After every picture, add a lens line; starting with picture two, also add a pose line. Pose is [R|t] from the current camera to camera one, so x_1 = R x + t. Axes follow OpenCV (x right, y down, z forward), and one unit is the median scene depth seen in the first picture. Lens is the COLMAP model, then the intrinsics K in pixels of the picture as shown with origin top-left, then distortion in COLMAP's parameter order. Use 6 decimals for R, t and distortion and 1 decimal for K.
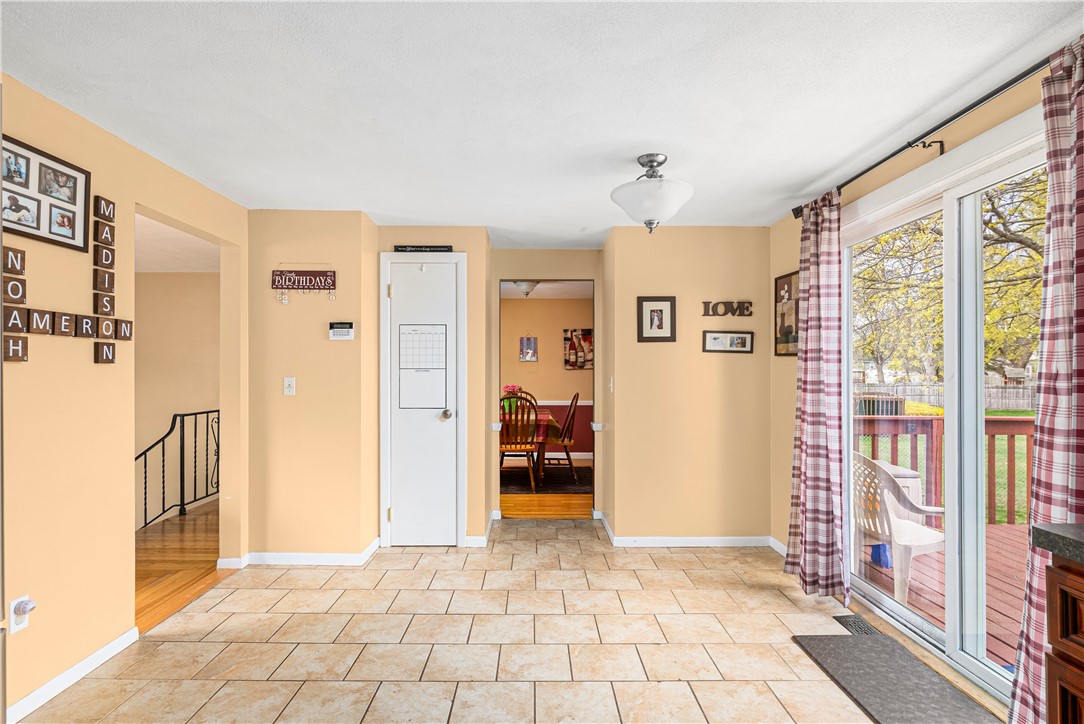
lens RADIAL K [[541.7, 0, 538.1], [0, 541.7, 370.3], [0, 0, 1]] dist [-0.000279, 0.000137]
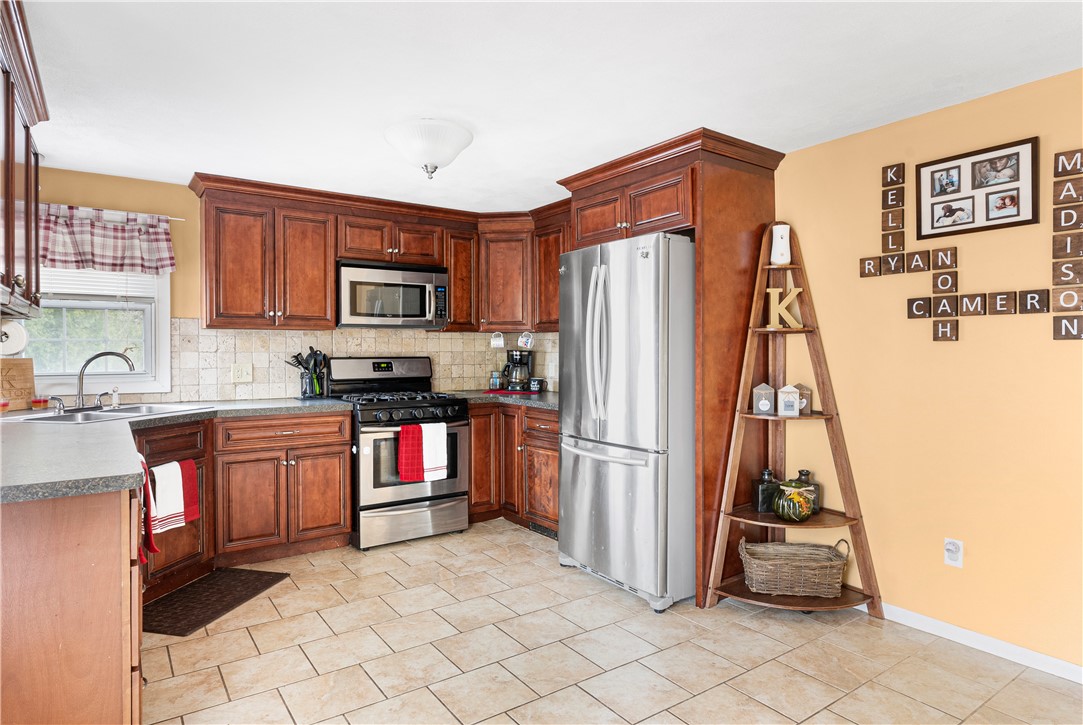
lens RADIAL K [[619.3, 0, 535.9], [0, 619.3, 356.2], [0, 0, 1]] dist [-0.003877, 0.001217]
pose [[-0.817323, -0.000049, -0.576180, 0.553714], [-0.001458, 0.999997, 0.001984, 0.015445], [0.576178, 0.002462, -0.817320, 1.524650]]
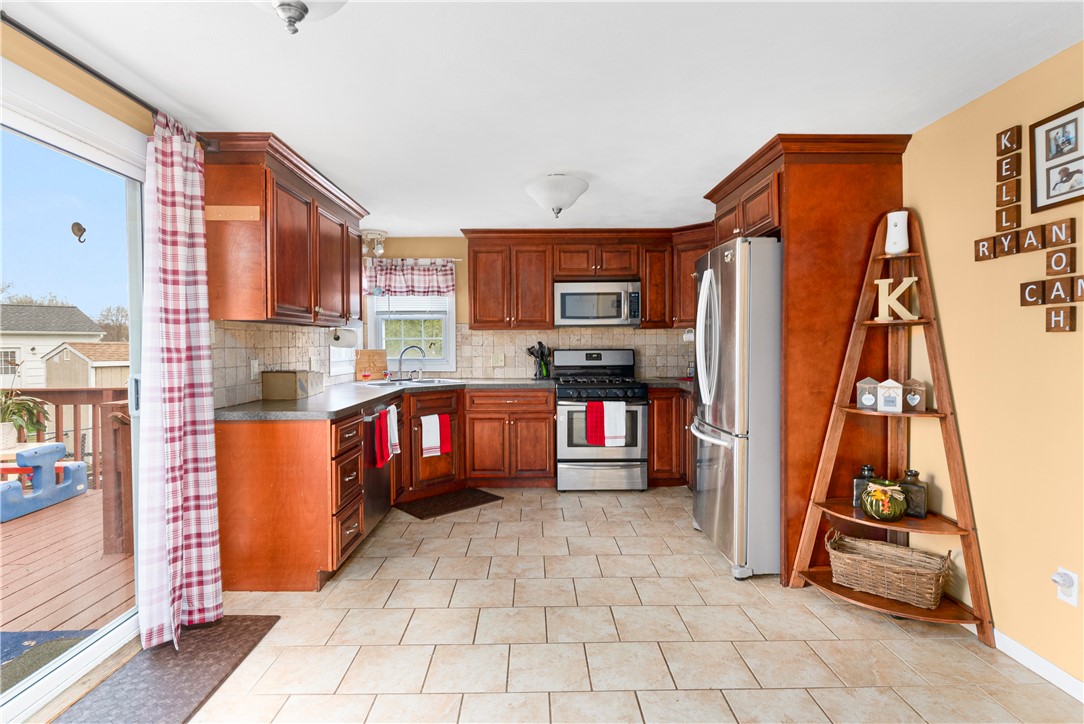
lens RADIAL K [[541.7, 0, 545.5], [0, 541.7, 353.3], [0, 0, 1]] dist [-0.000279, 0.000137]
pose [[-0.999896, -0.001631, -0.014310, 0.008927], [-0.001802, 0.999927, 0.011986, 0.012392], [0.014289, 0.012010, -0.999826, 1.901335]]
